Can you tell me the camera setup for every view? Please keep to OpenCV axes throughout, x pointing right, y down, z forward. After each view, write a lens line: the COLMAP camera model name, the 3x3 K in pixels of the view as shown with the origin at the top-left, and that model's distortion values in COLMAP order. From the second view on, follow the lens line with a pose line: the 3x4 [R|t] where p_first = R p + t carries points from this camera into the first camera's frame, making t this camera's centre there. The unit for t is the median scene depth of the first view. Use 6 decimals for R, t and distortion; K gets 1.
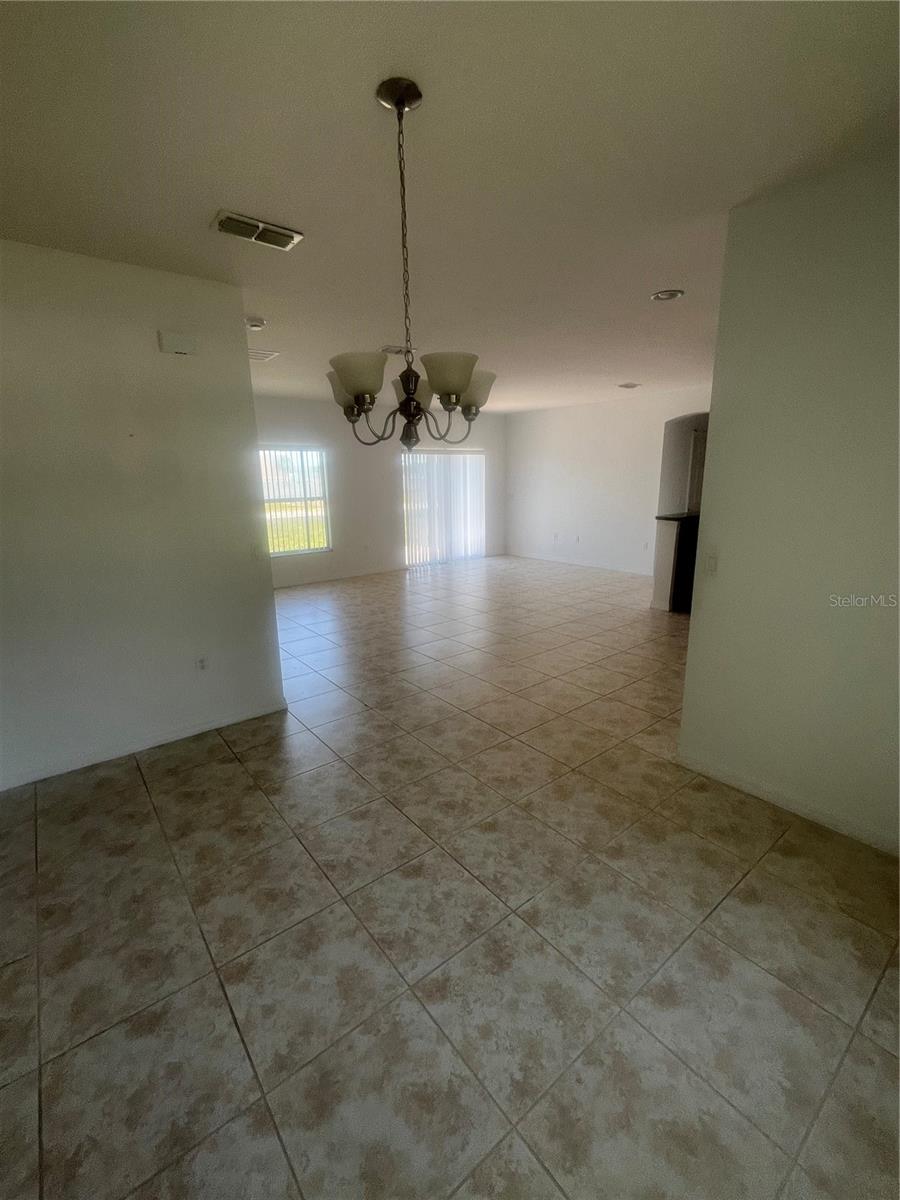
lens RADIAL K [[516.2, 0, 448.2], [0, 516.2, 605.6], [0, 0, 1]] dist [-0.020276, -0.000307]
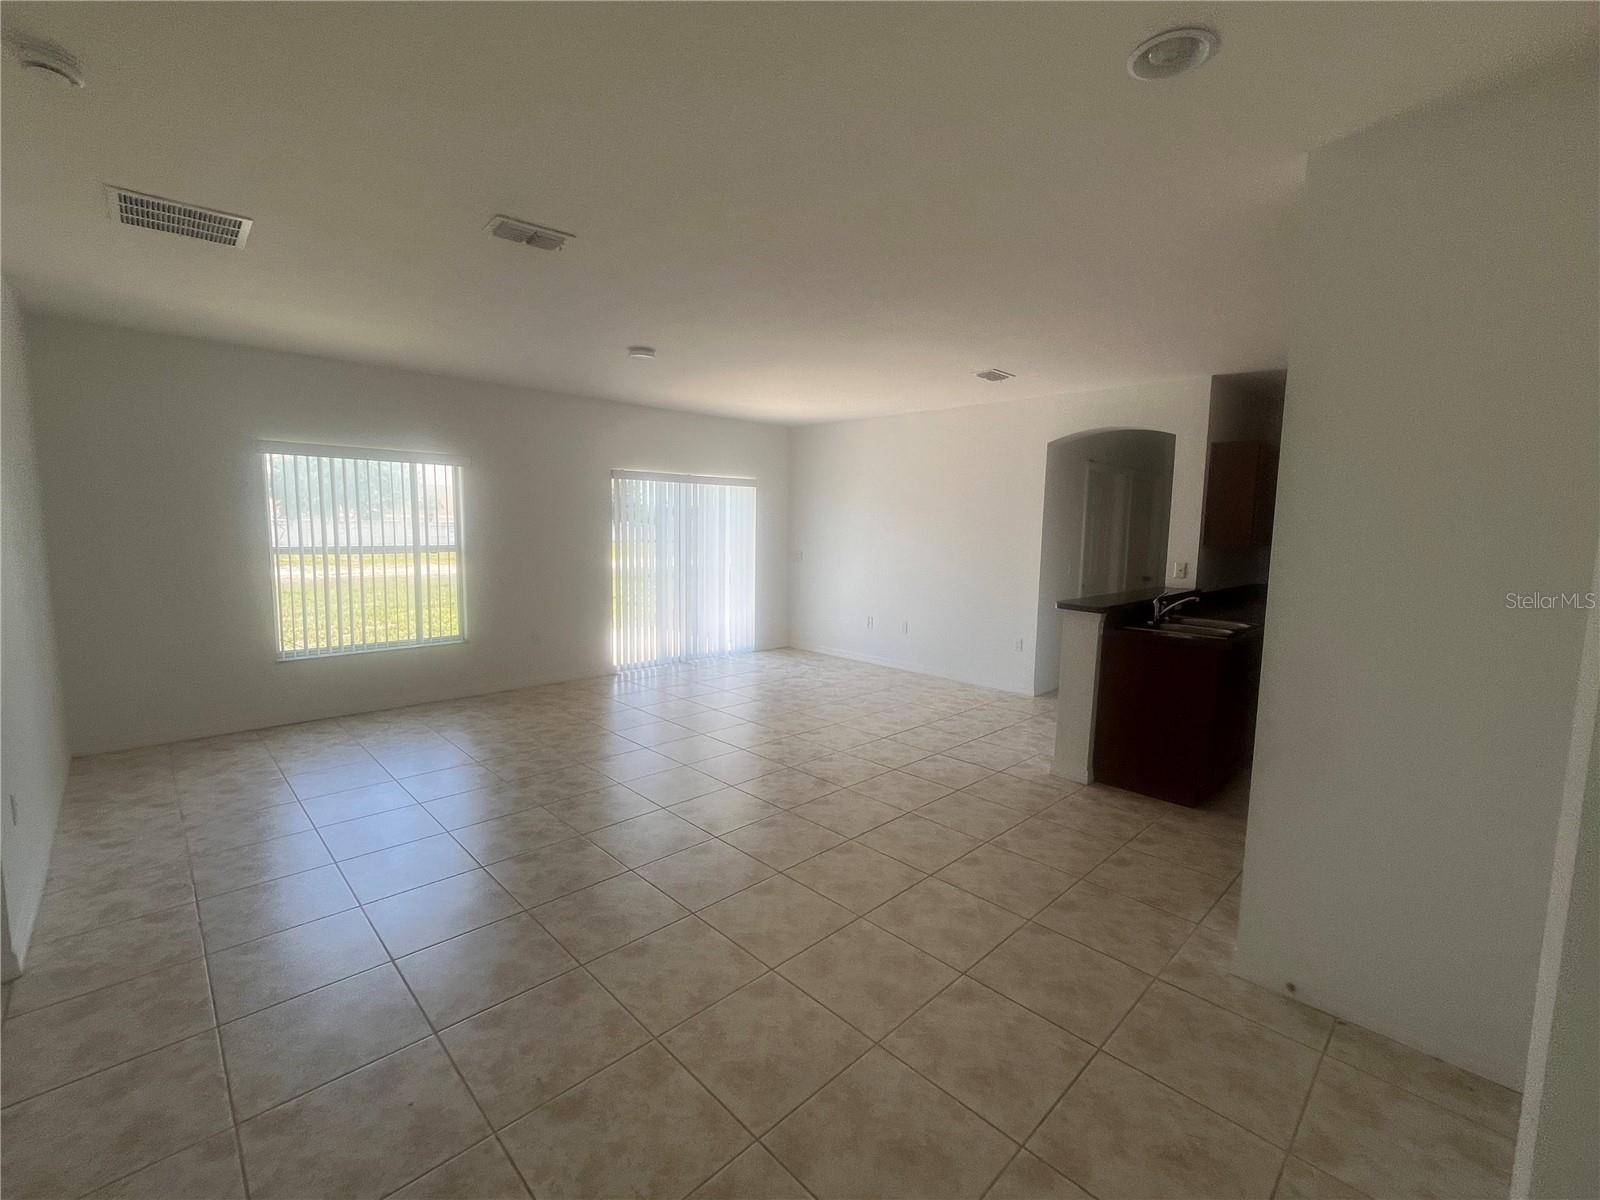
lens RADIAL K [[688.2, 0, 800.3], [0, 688.2, 595.8], [0, 0, 1]] dist [-0.020276, -0.000307]
pose [[0.993962, 0.024916, 0.106860, 0.043806], [-0.009132, 0.989284, -0.145720, -0.050772], [-0.109346, 0.143864, 0.983538, 0.227604]]
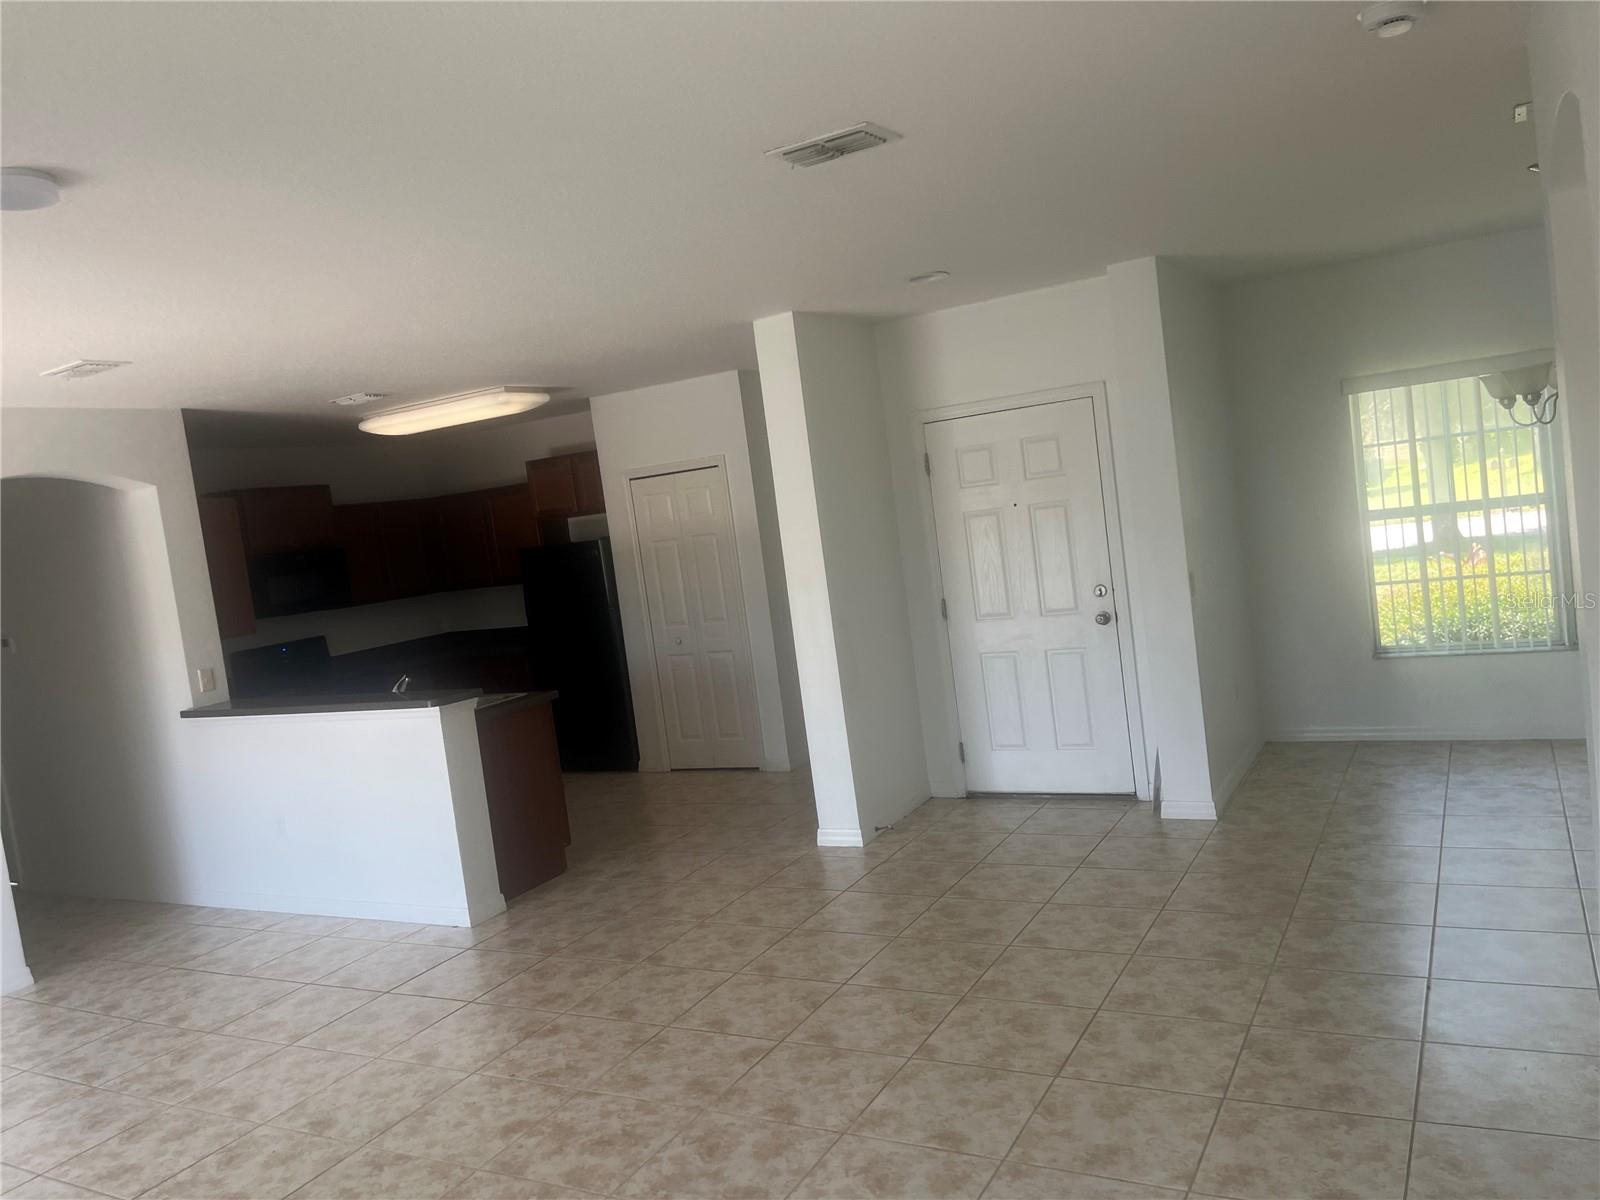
lens RADIAL K [[1221.4, 0, 809.8], [0, 1221.4, 595.2], [0, 0, 1]] dist [0.044484, -0.082068]
pose [[-0.386741, -0.006056, 0.922168, -0.395342], [0.356190, 0.921396, 0.155431, -0.198480], [-0.850623, 0.388579, -0.354185, 0.724316]]
